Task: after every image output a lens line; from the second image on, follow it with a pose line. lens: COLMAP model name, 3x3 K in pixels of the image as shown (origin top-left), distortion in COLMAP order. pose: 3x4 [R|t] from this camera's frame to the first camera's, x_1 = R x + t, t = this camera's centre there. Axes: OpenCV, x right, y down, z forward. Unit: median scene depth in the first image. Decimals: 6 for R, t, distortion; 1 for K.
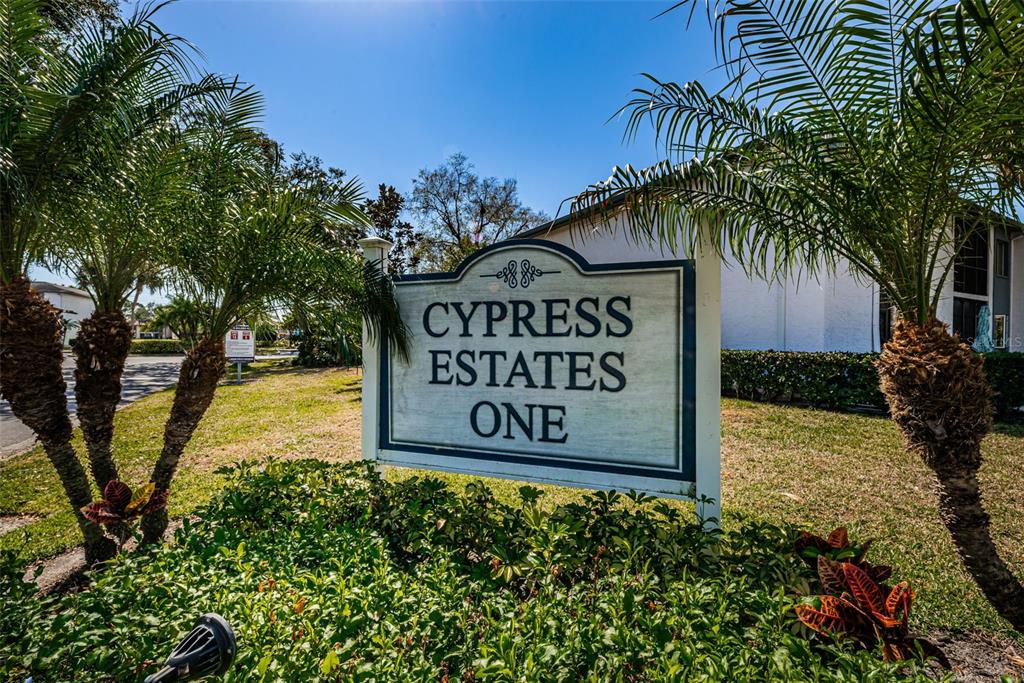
lens RADIAL K [[402.2, 0, 512.4], [0, 402.2, 342.9], [0, 0, 1]] dist [0.000746, -0.000039]
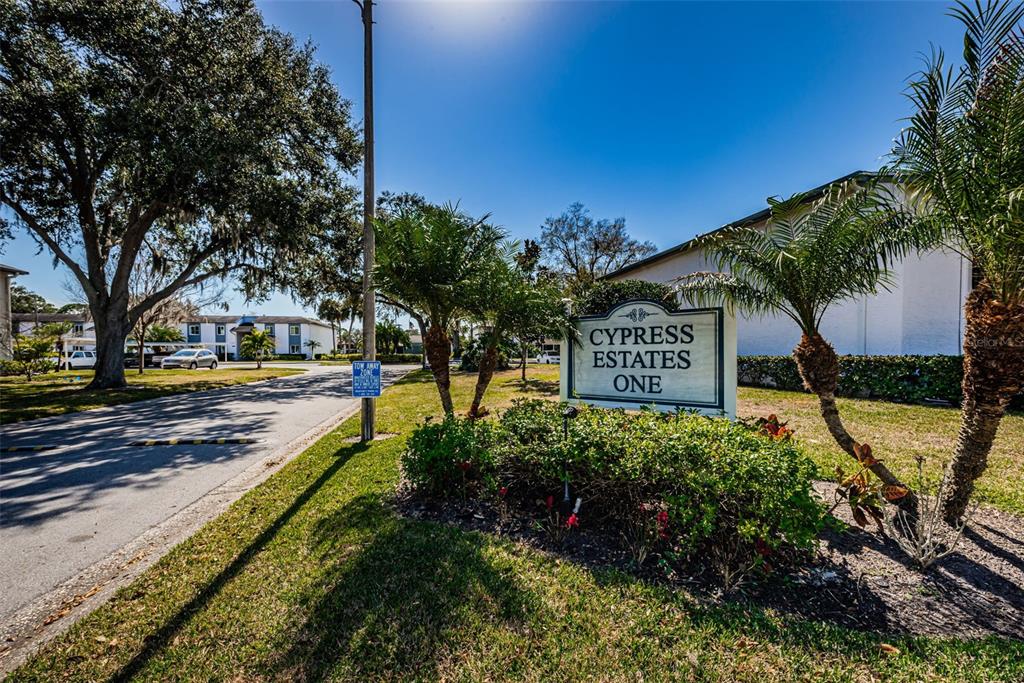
lens RADIAL K [[402.2, 0, 501.9], [0, 402.2, 361.2], [0, 0, 1]] dist [0.000746, -0.000039]
pose [[0.962842, -0.005317, -0.270011, -0.101503], [0.008181, 0.999922, 0.009484, 0.048758], [0.269940, -0.011340, 0.962810, -1.252689]]
